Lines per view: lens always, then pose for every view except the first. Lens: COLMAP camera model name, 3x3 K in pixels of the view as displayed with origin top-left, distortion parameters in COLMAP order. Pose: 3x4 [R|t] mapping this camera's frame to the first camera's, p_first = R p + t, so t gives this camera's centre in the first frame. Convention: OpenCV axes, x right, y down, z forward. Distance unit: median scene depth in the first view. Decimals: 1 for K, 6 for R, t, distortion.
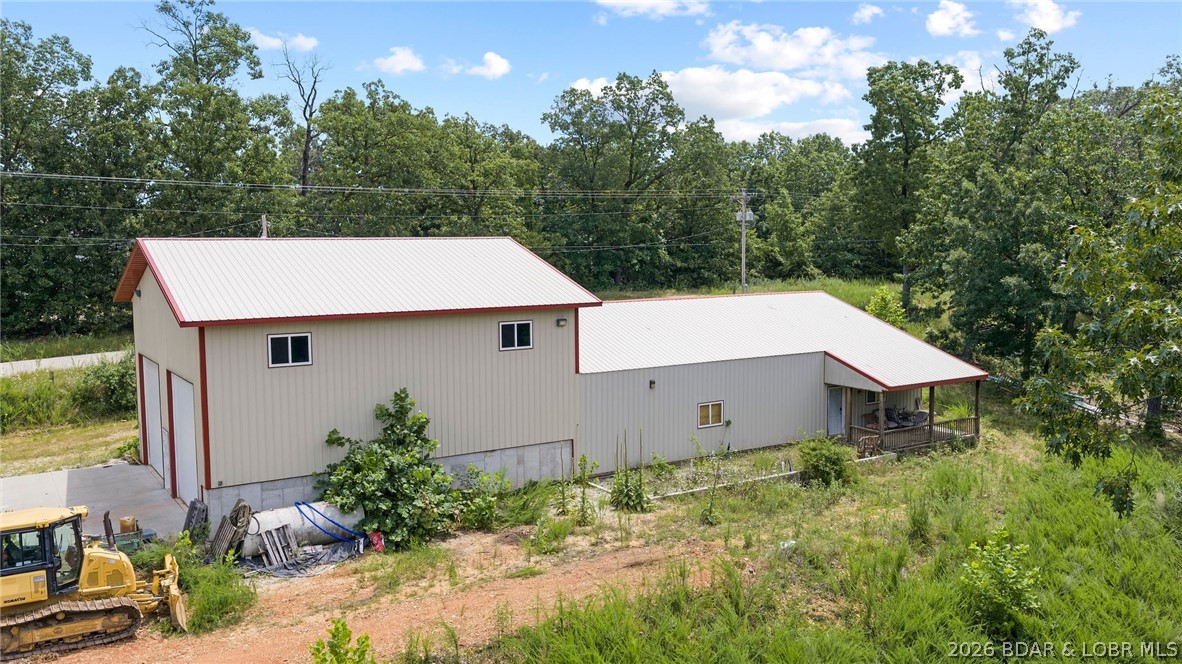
lens RADIAL K [[960.7, 0, 591.0], [0, 960.7, 332.0], [0, 0, 1]] dist [0.004418, -0.010400]
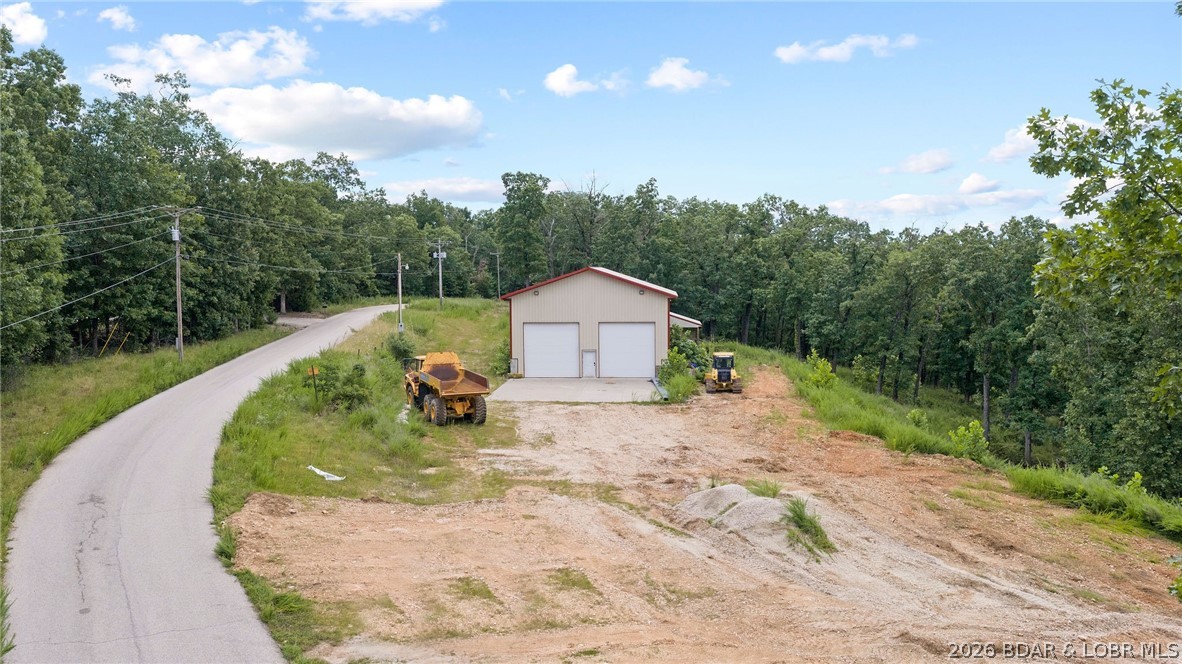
lens RADIAL K [[960.7, 0, 591.0], [0, 960.7, 332.0], [0, 0, 1]] dist [0.004418, -0.010400]
pose [[0.605157, -0.049383, 0.794573, -1.896266], [0.076830, 0.997038, 0.003452, 0.042151], [-0.792390, 0.058959, 0.607159, -0.334716]]
